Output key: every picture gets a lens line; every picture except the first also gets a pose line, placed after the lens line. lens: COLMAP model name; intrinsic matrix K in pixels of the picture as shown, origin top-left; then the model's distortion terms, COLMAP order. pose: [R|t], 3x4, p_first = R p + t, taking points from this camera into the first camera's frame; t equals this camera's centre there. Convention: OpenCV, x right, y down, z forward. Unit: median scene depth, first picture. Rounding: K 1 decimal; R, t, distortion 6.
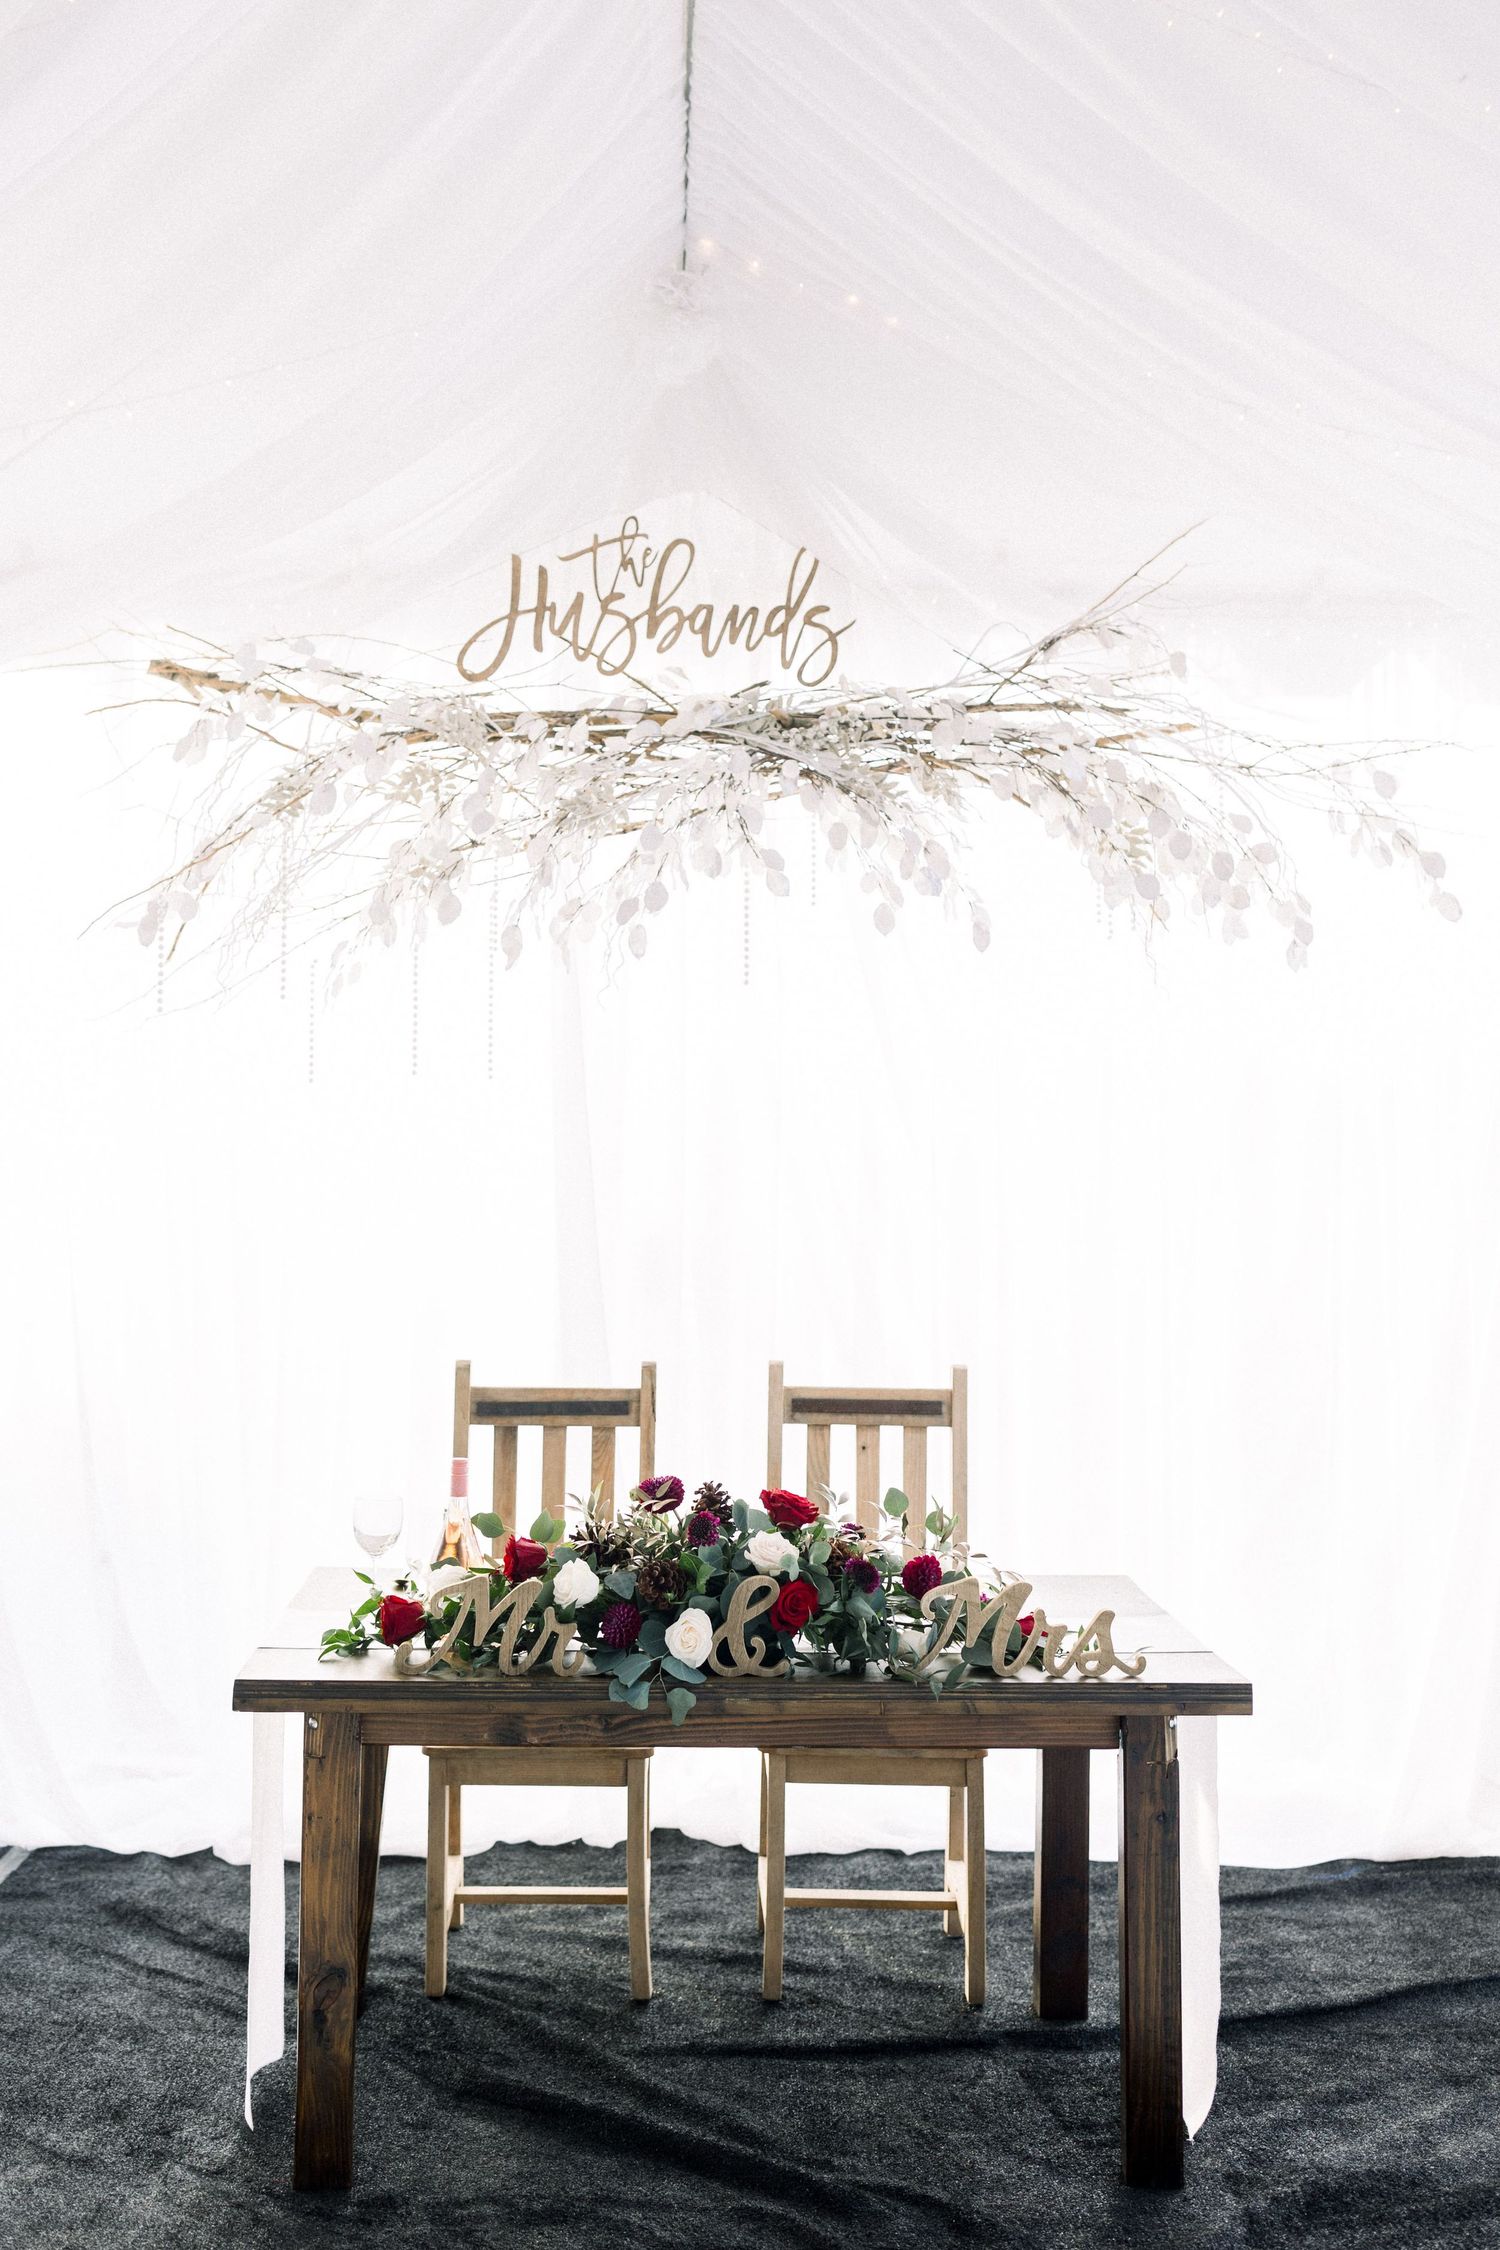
lens RADIAL K [[2170.2, 0, 750.0], [0, 2170.2, 1125.0], [0, 0, 1]] dist [0.016263, 0.001202]
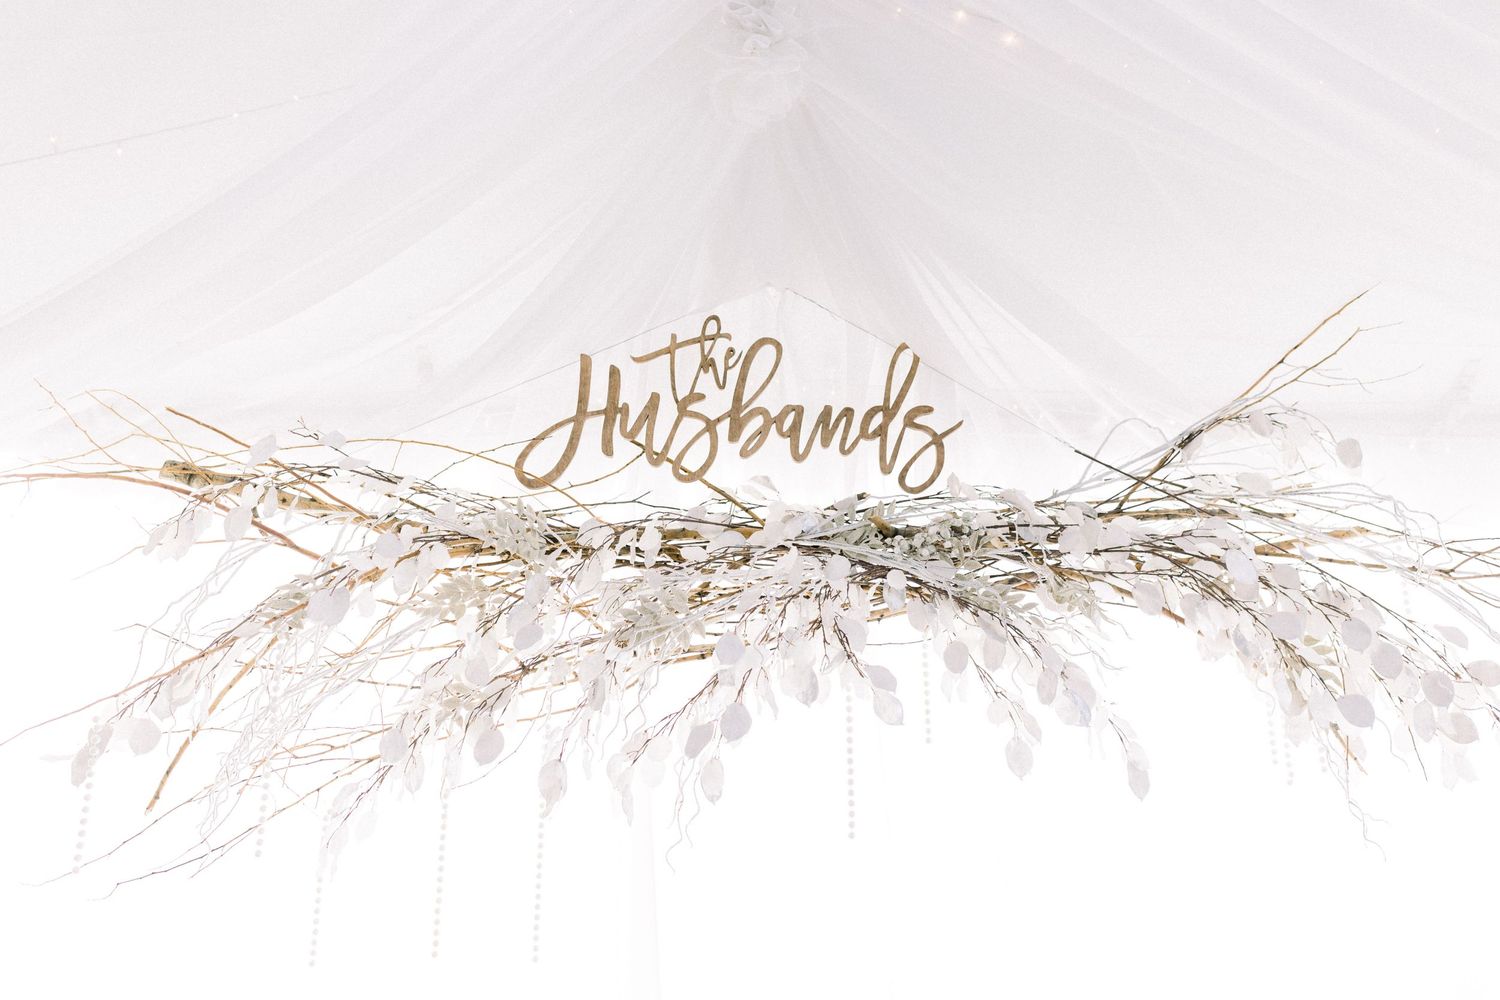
lens RADIAL K [[1457.7, 0, 717.2], [0, 1457.7, 454.9], [0, 0, 1]] dist [0.010663, -0.006872]
pose [[0.996962, -0.021884, -0.074751, -0.007643], [-0.004419, 0.942283, -0.334790, -0.017910], [0.077763, 0.334103, 0.939323, 0.438820]]
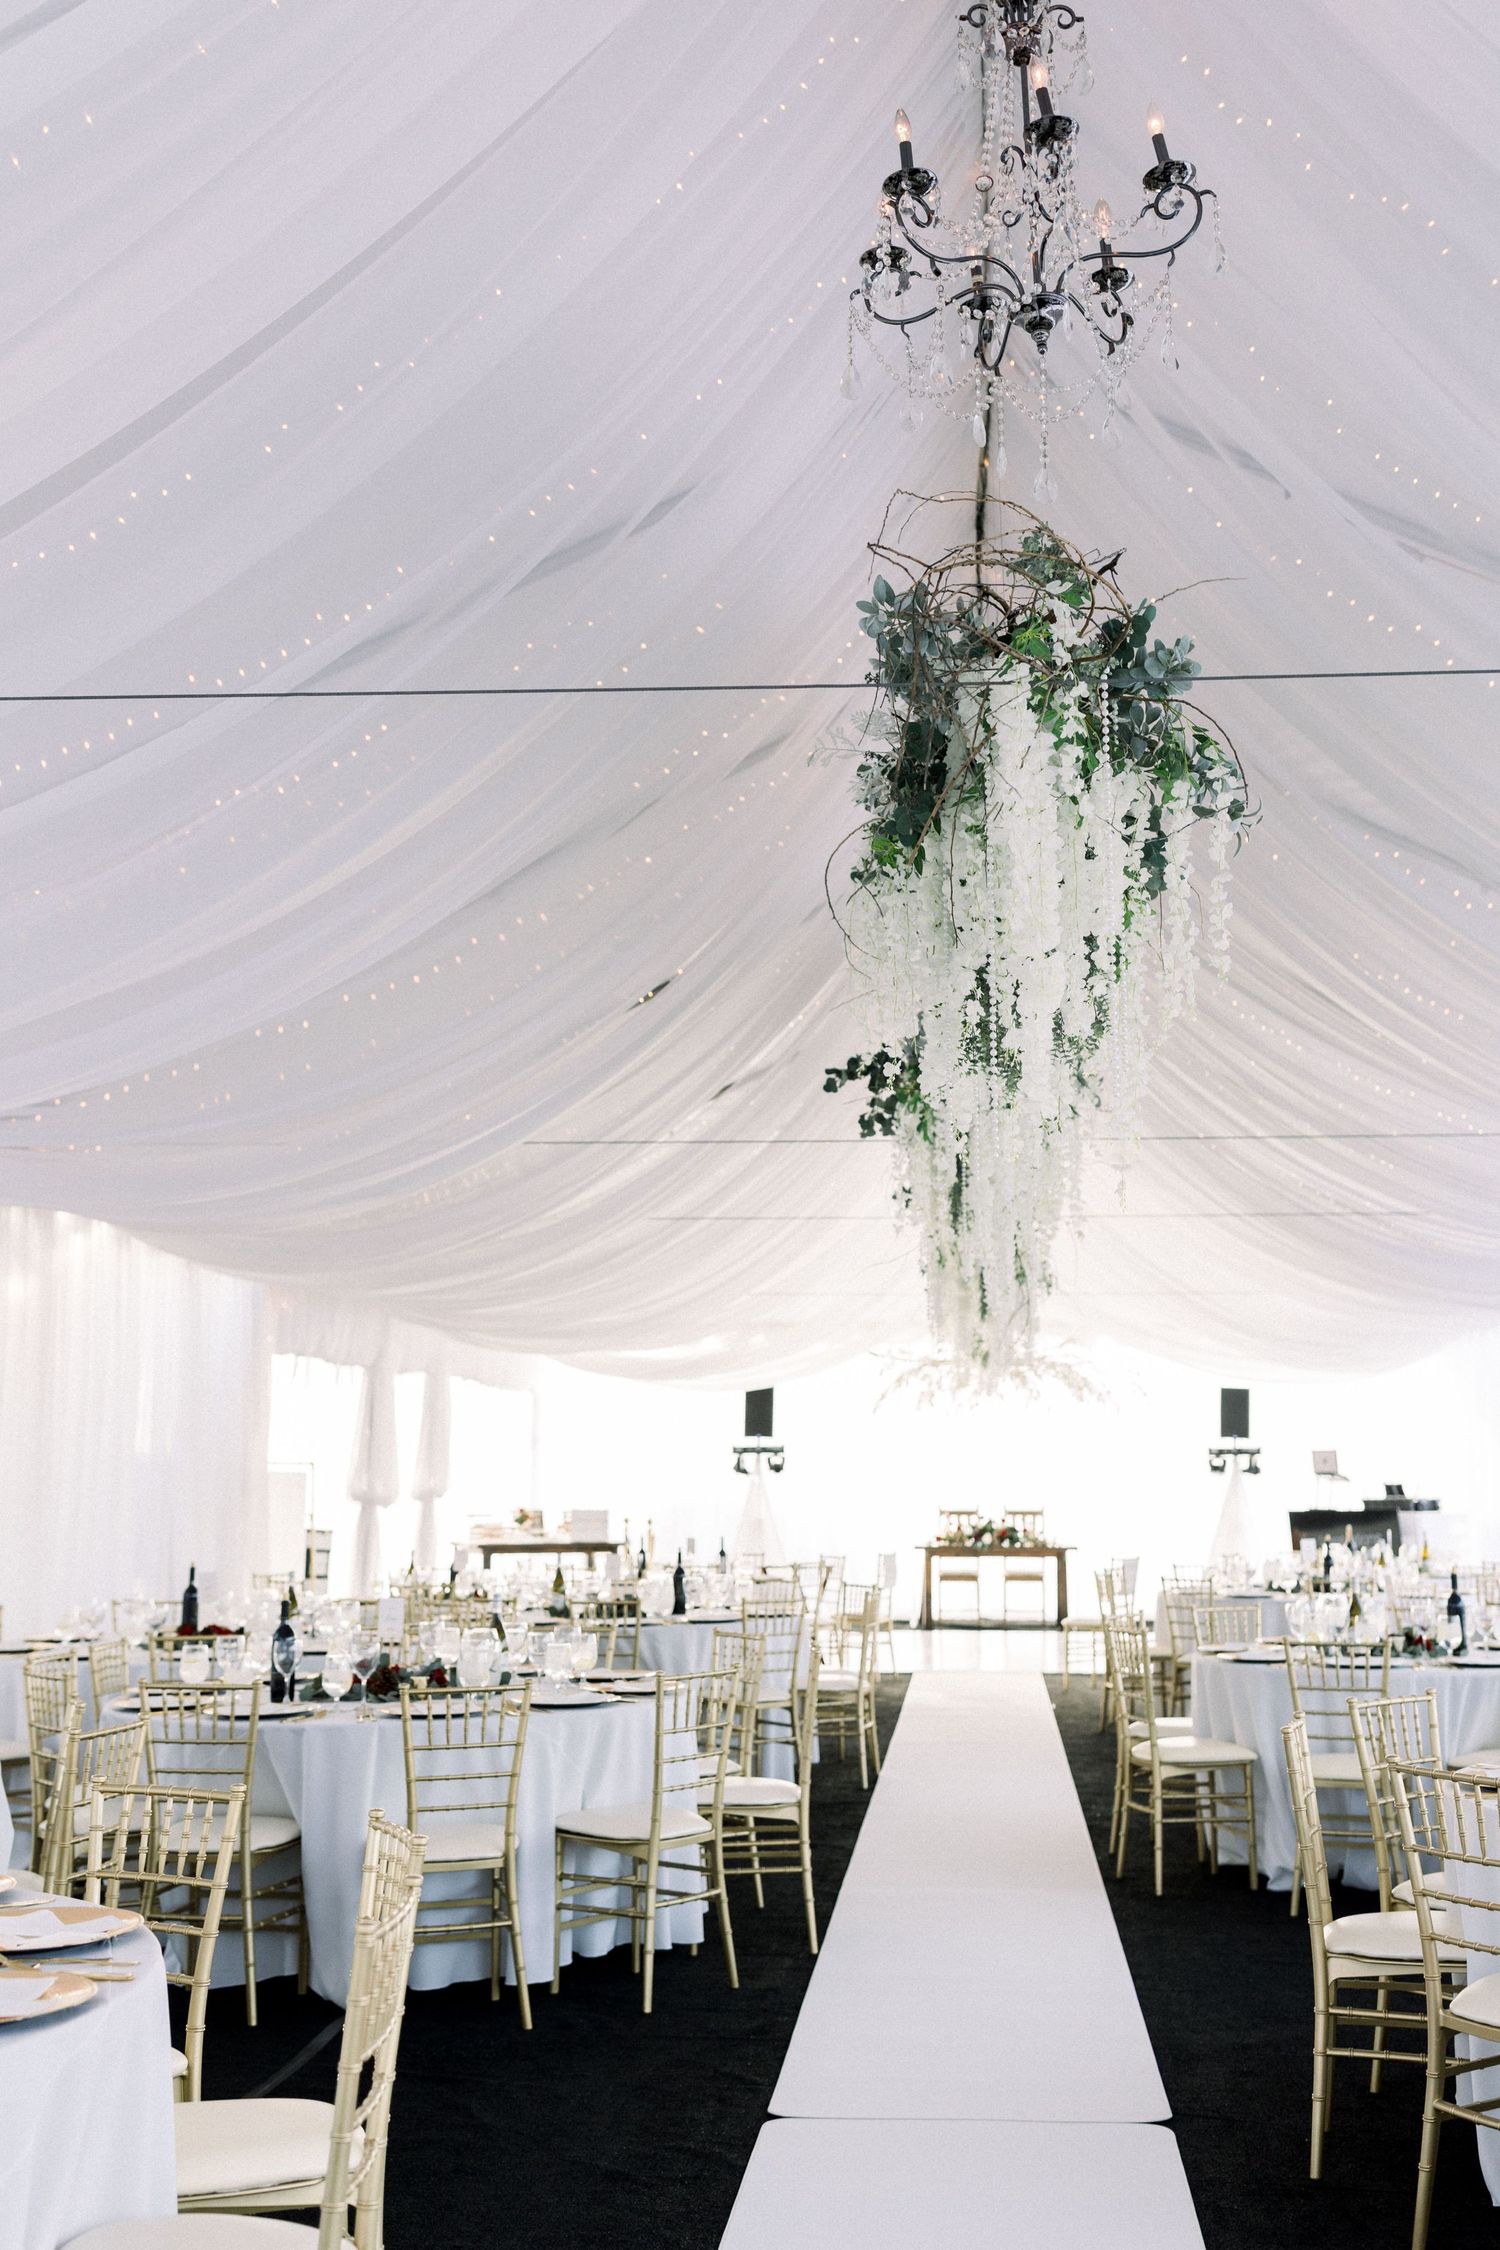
lens RADIAL K [[2170.2, 0, 750.0], [0, 2170.2, 1125.0], [0, 0, 1]] dist [0.016263, 0.001202]
pose [[0.992149, -0.017126, -0.123885, 0.062170], [0.003334, 0.993850, -0.110685, -0.177821], [0.125018, 0.109403, 0.986104, -3.695166]]
